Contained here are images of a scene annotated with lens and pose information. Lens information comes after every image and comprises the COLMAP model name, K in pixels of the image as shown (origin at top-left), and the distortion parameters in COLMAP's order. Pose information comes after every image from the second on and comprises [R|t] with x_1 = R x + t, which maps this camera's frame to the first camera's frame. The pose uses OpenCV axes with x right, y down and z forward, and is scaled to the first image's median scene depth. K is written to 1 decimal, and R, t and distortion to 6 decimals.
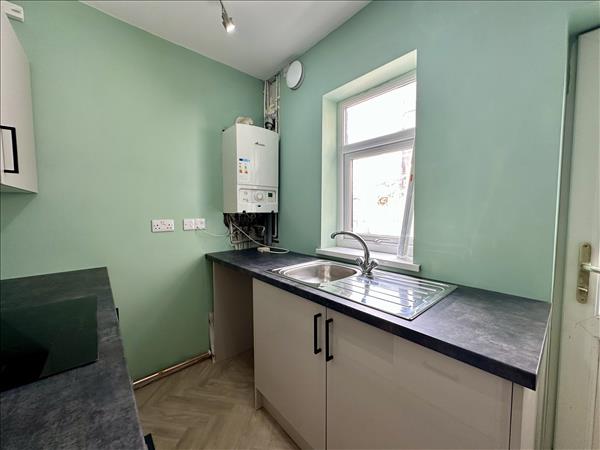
lens RADIAL K [[240.7, 0, 302.7], [0, 240.7, 224.2], [0, 0, 1]] dist [0.002214, 0.000744]
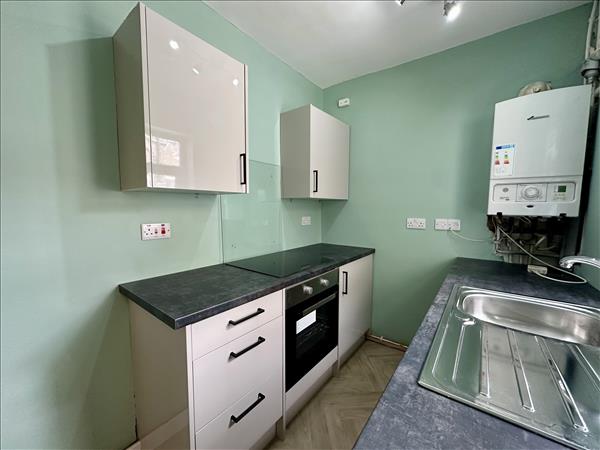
lens RADIAL K [[240.7, 0, 302.9], [0, 240.7, 227.4], [0, 0, 1]] dist [0.002214, 0.000744]
pose [[0.212736, 0.083669, -0.973521, 0.387741], [-0.068414, 0.995157, 0.070578, -0.018593], [0.974712, 0.051588, 0.217430, 0.204524]]
